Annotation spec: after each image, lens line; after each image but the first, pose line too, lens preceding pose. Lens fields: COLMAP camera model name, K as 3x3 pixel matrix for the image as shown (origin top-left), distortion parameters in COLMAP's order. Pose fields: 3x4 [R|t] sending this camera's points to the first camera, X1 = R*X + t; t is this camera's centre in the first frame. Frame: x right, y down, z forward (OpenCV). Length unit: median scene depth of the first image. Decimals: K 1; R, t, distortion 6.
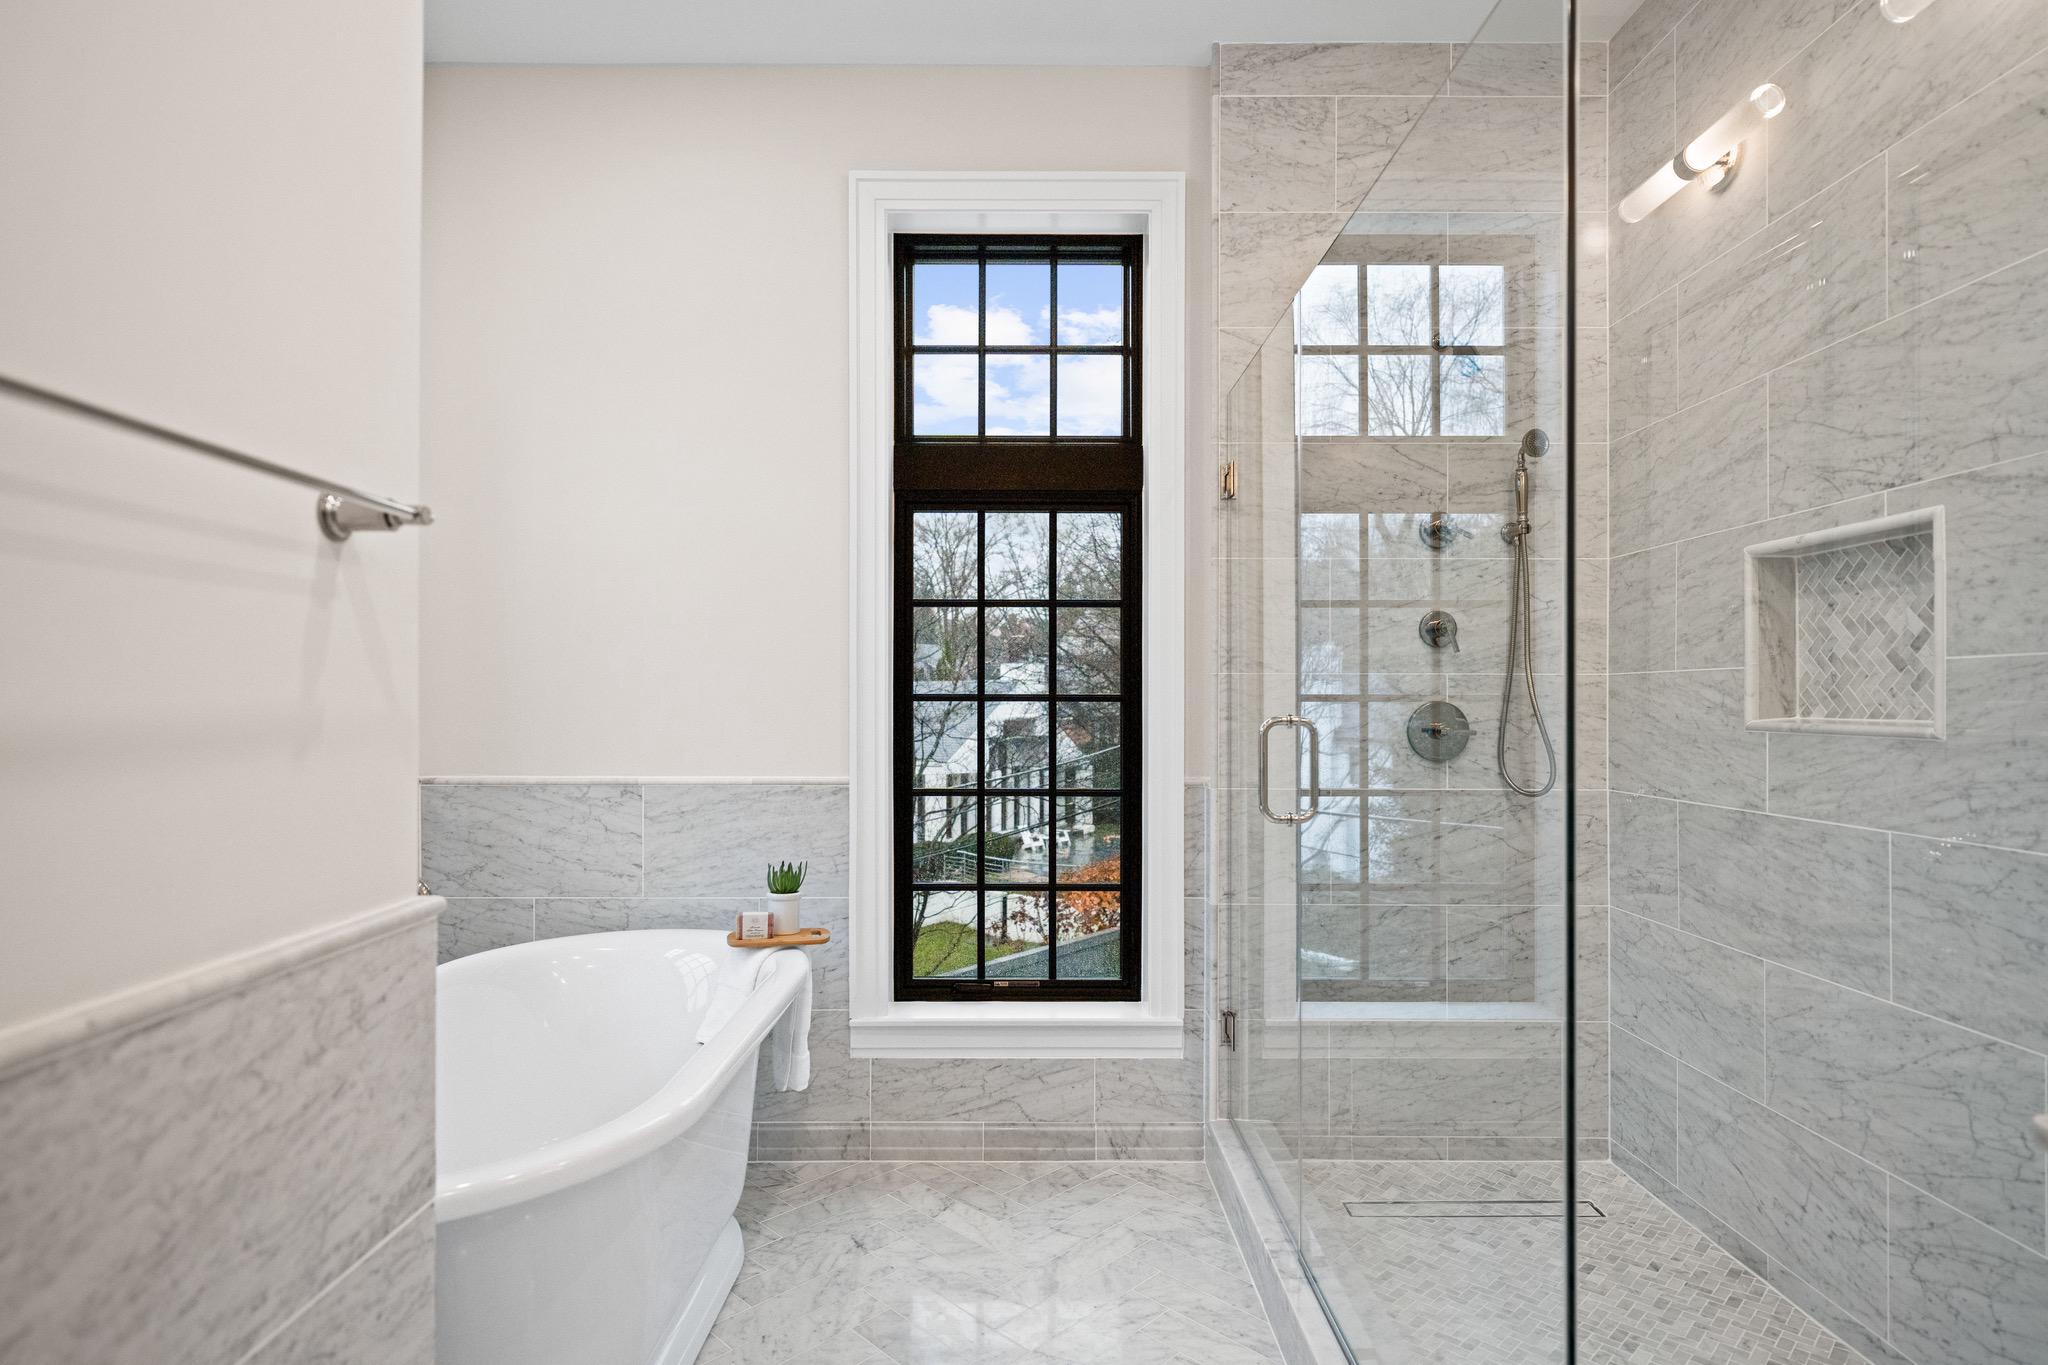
lens RADIAL K [[1050.9, 0, 1024.0], [0, 1050.9, 682.5], [0, 0, 1]] dist [0.001352, 0.000312]
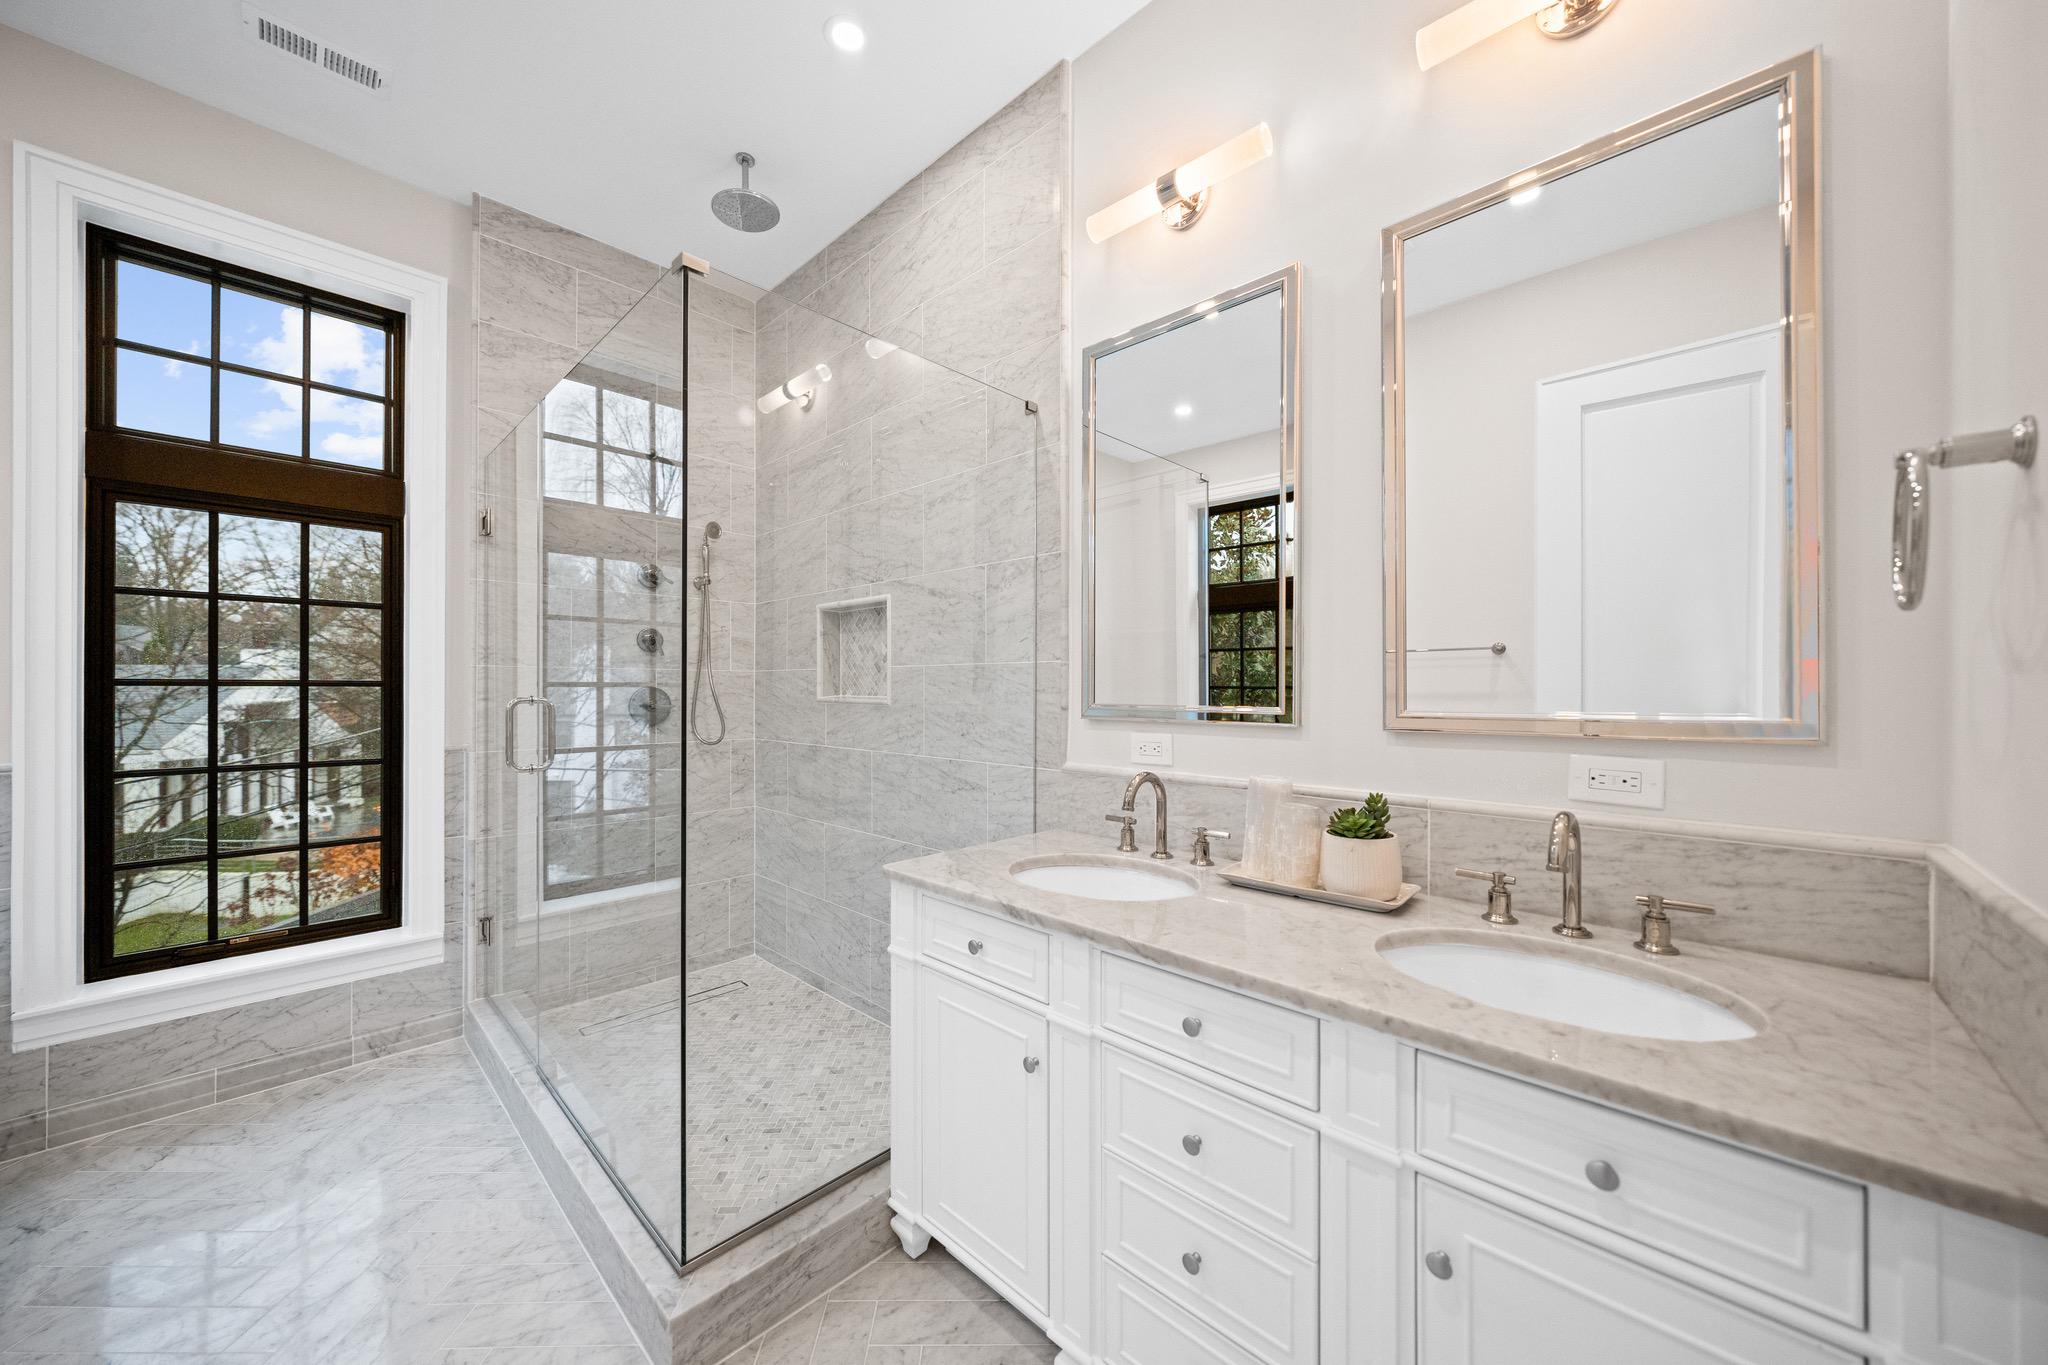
lens RADIAL K [[732.6, 0, 1018.1], [0, 732.6, 686.0], [0, 0, 1]] dist [-0.003944, 0.000393]
pose [[0.700854, 0.002028, 0.713302, 0.005190], [-0.014150, 0.999839, 0.011061, -0.002743], [-0.713165, -0.017846, 0.700769, -0.133943]]
